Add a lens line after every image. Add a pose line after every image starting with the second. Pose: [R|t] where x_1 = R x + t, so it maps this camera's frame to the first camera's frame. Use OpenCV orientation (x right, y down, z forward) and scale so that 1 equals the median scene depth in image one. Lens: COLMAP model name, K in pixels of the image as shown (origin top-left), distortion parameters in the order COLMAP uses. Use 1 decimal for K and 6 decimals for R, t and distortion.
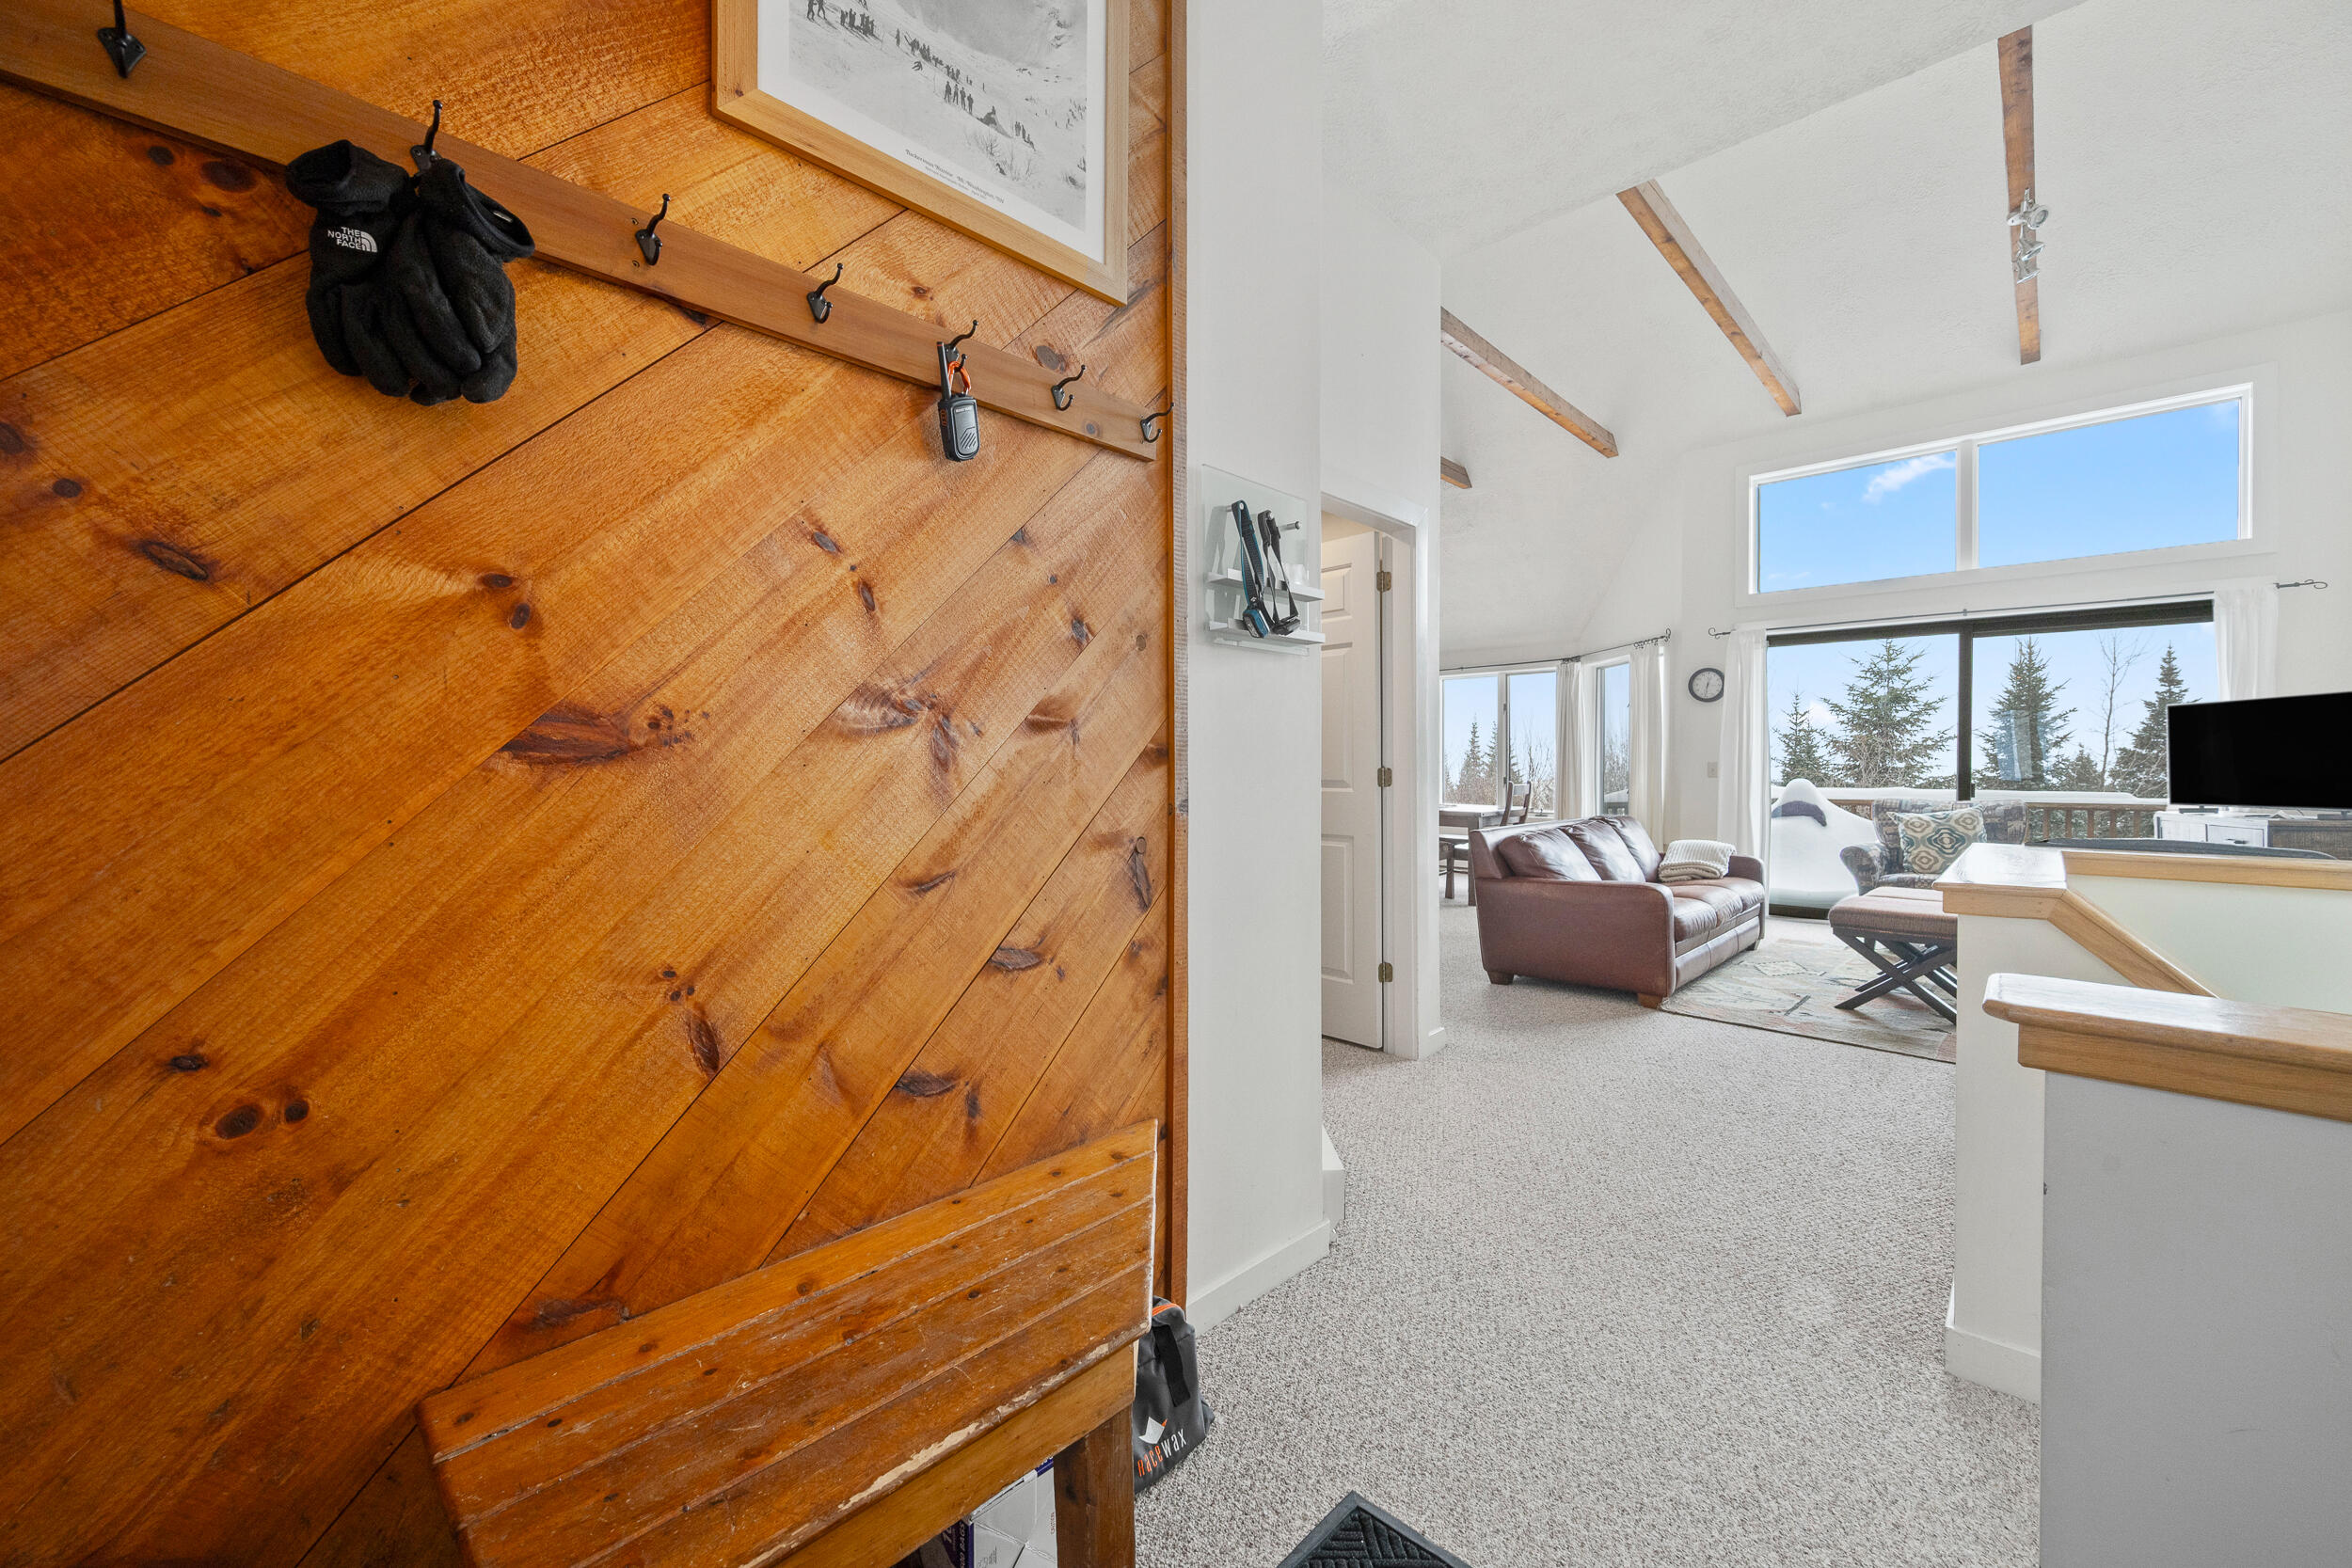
lens RADIAL K [[929.4, 0, 1174.7], [0, 929.4, 770.3], [0, 0, 1]] dist [-0.002656, -0.000182]
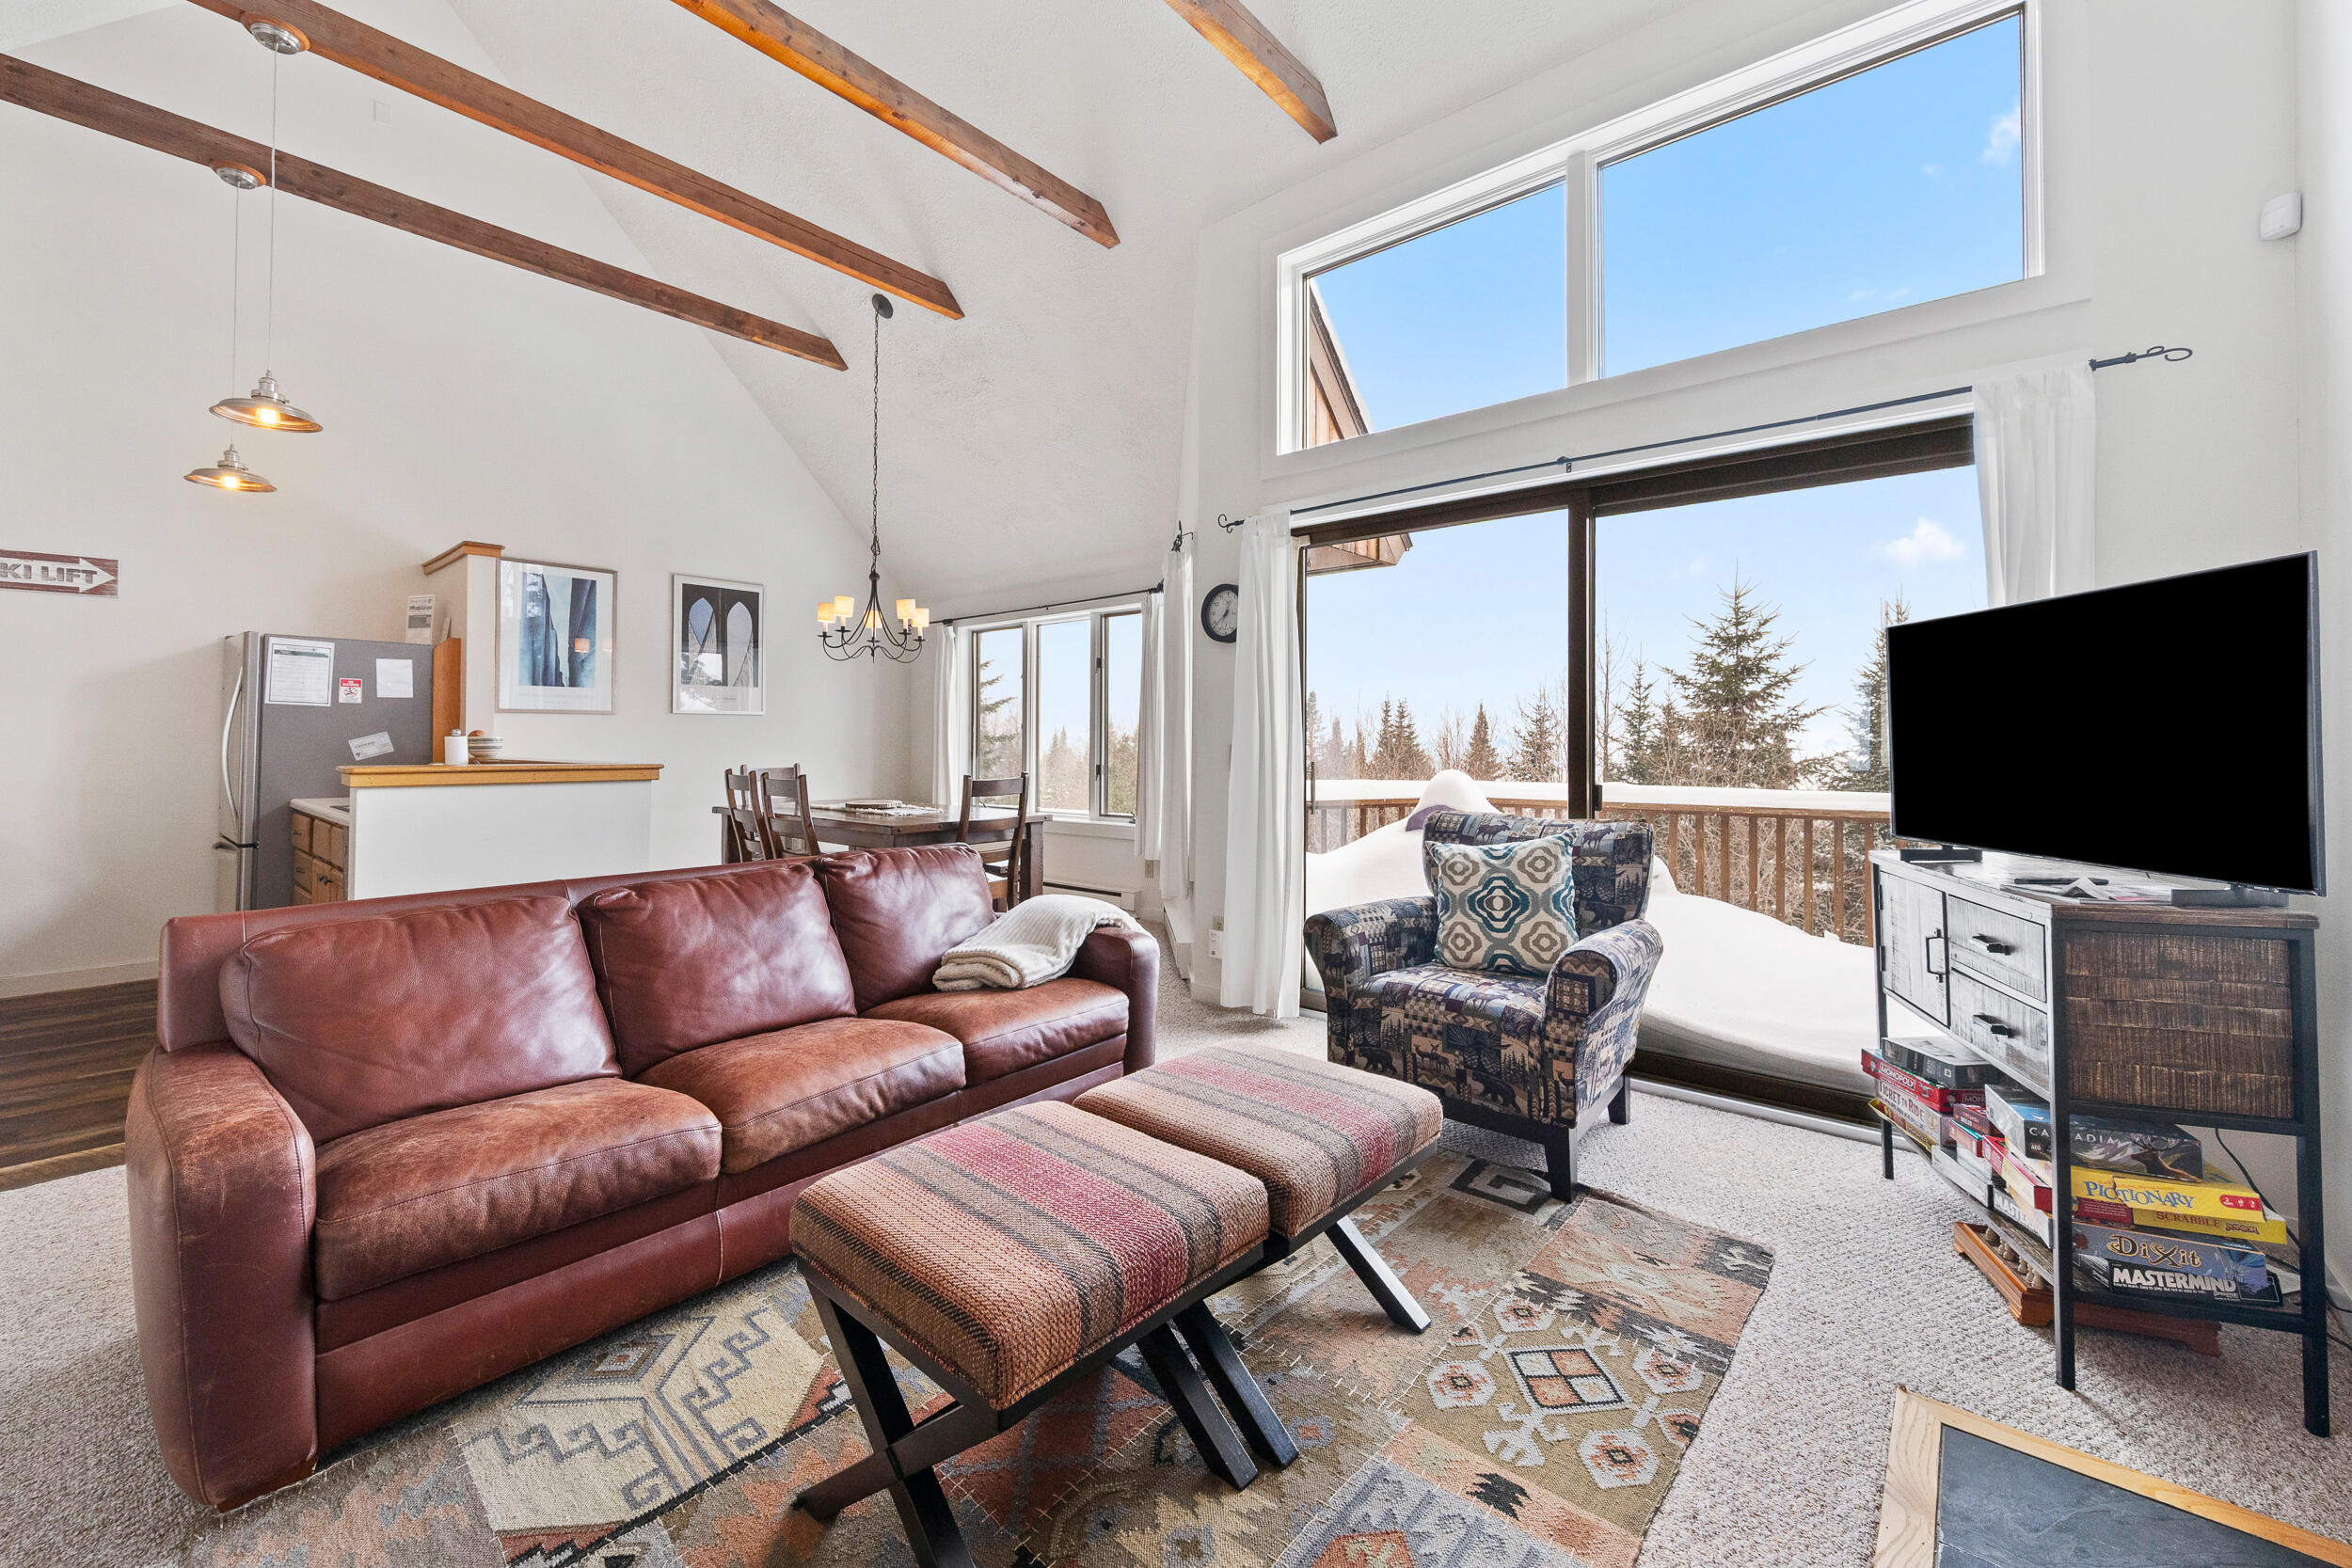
lens RADIAL K [[929.4, 0, 1196.3], [0, 929.4, 729.3], [0, 0, 1]] dist [-0.002656, -0.000182]
pose [[0.997930, 0.004751, 0.064141, 0.588276], [-0.003424, 0.999778, -0.020779, -0.006113], [-0.064225, 0.020517, 0.997725, 0.468947]]
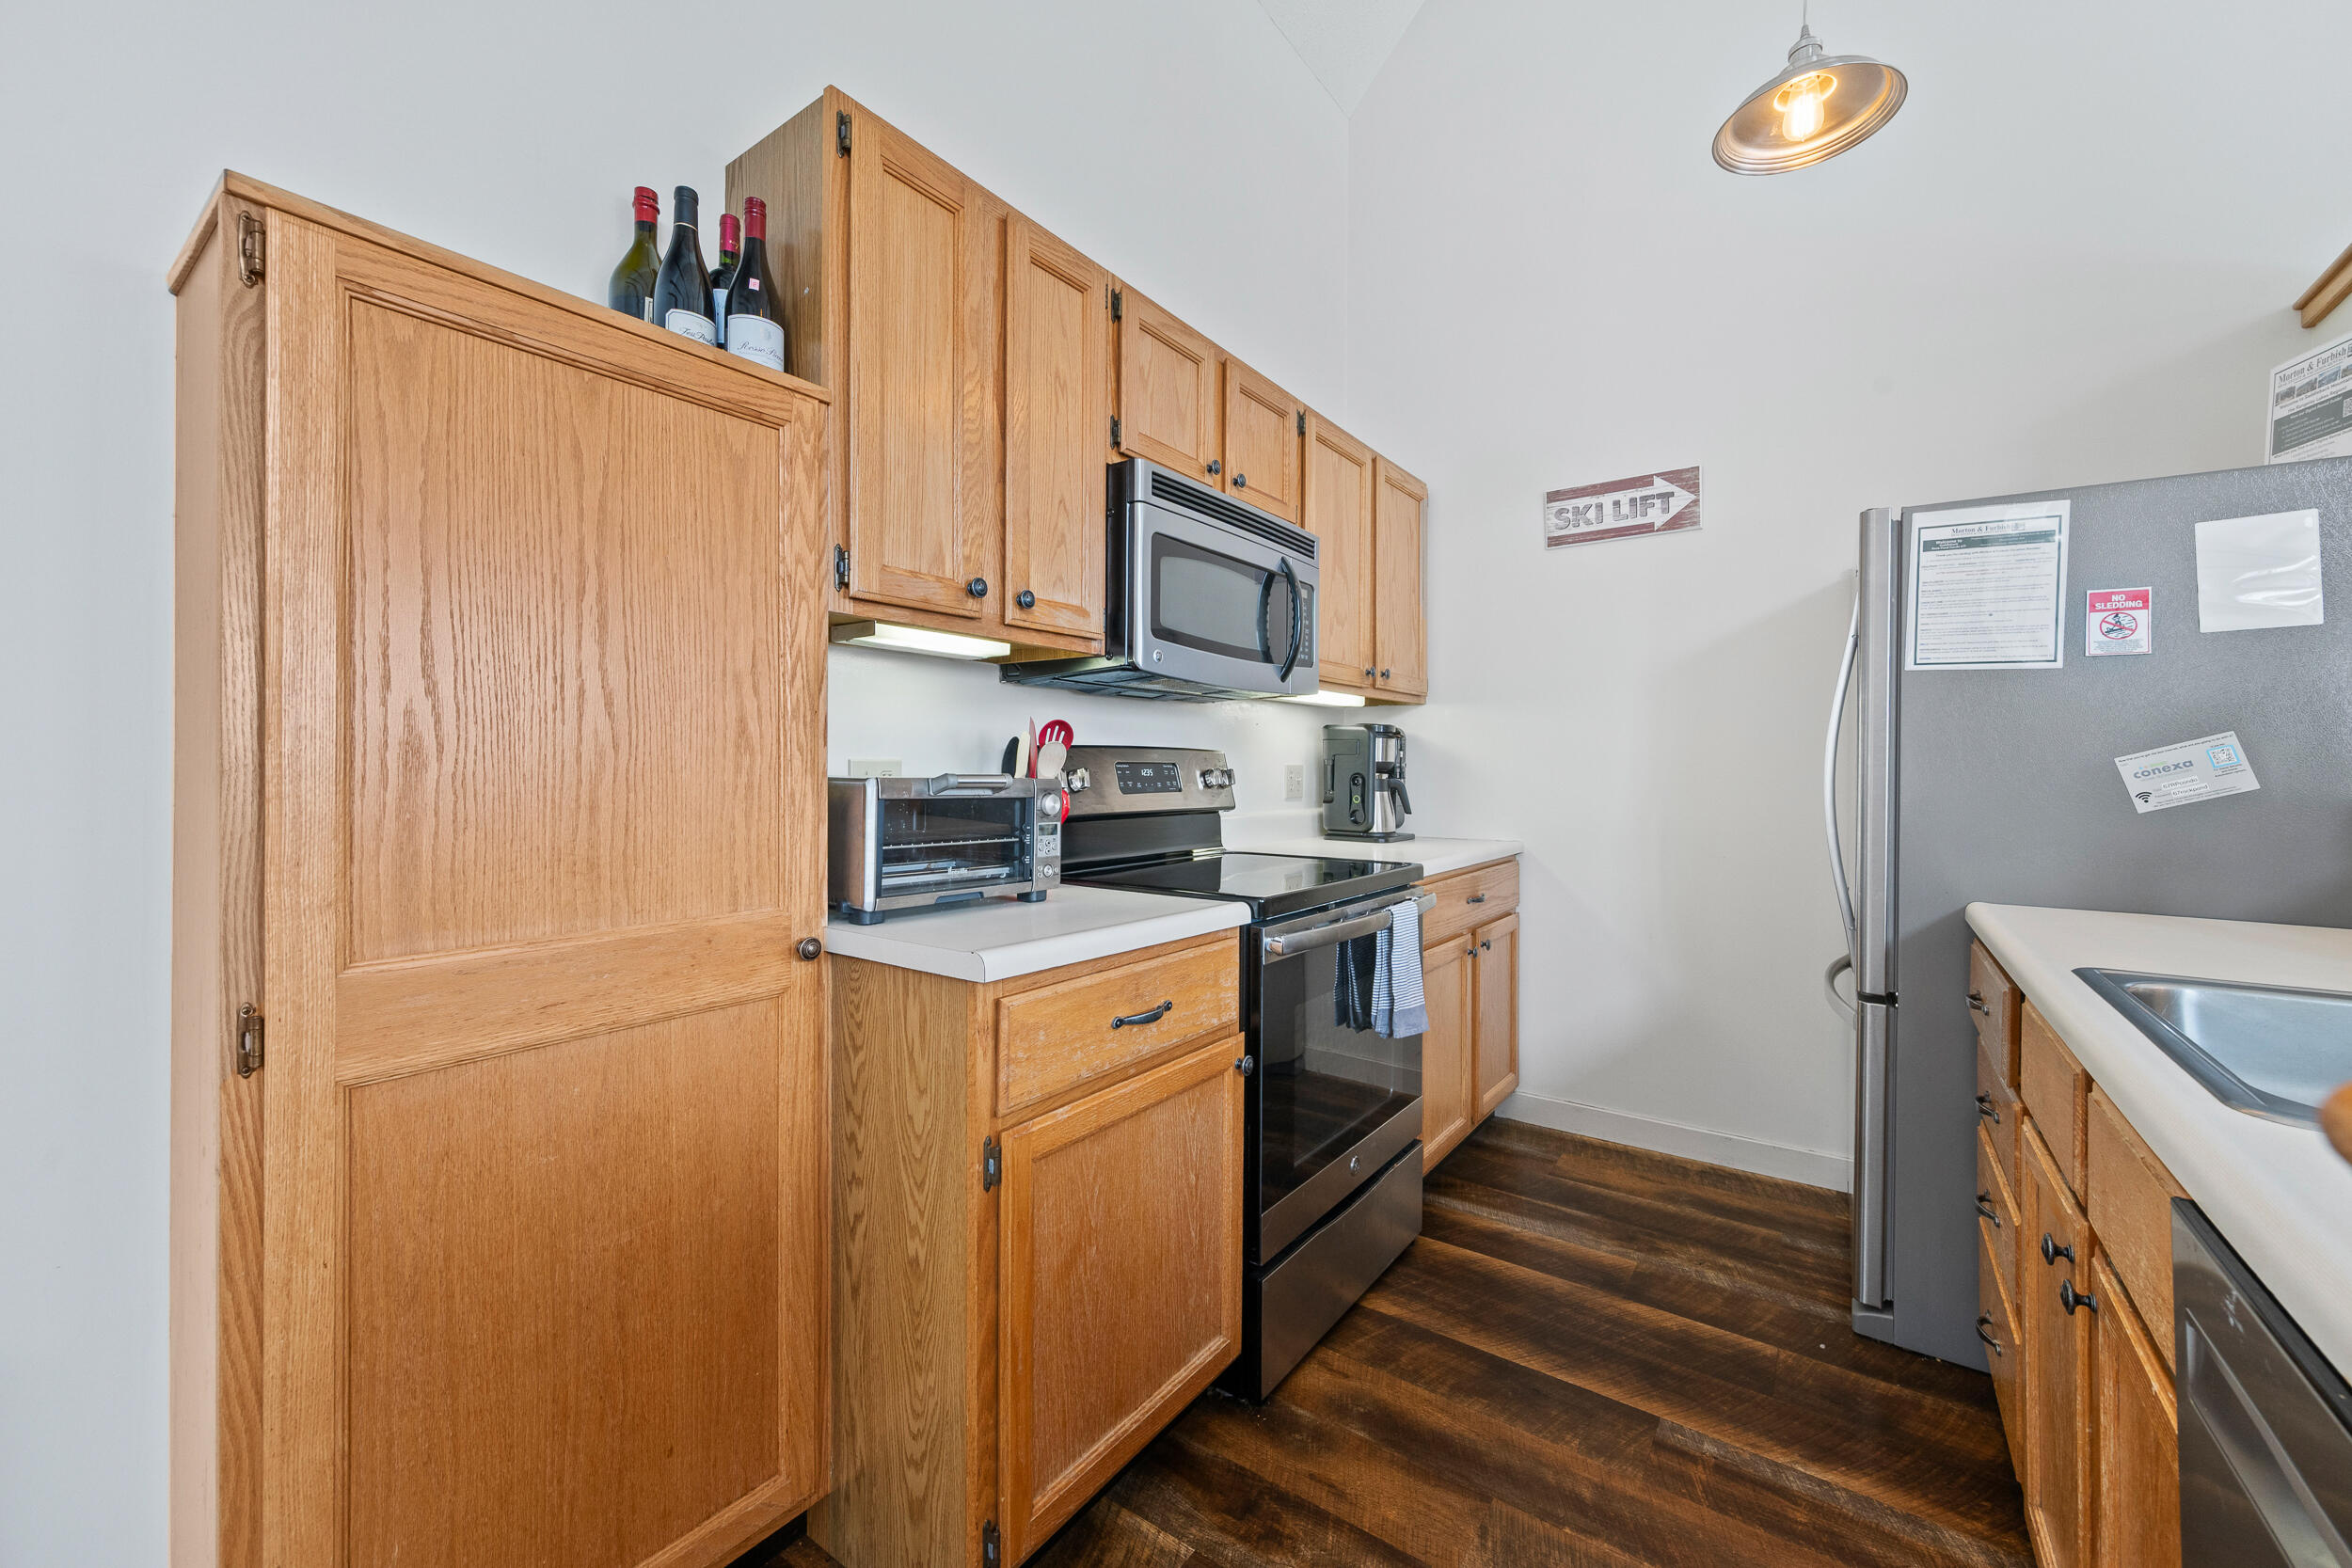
lens RADIAL K [[929.4, 0, 1173.8], [0, 929.4, 764.7], [0, 0, 1]] dist [-0.002656, -0.000182]
pose [[0.132235, -0.003049, -0.991214, 0.194234], [-0.014897, 0.999876, -0.005063, -0.002932], [0.991106, 0.015435, 0.132173, 0.941824]]
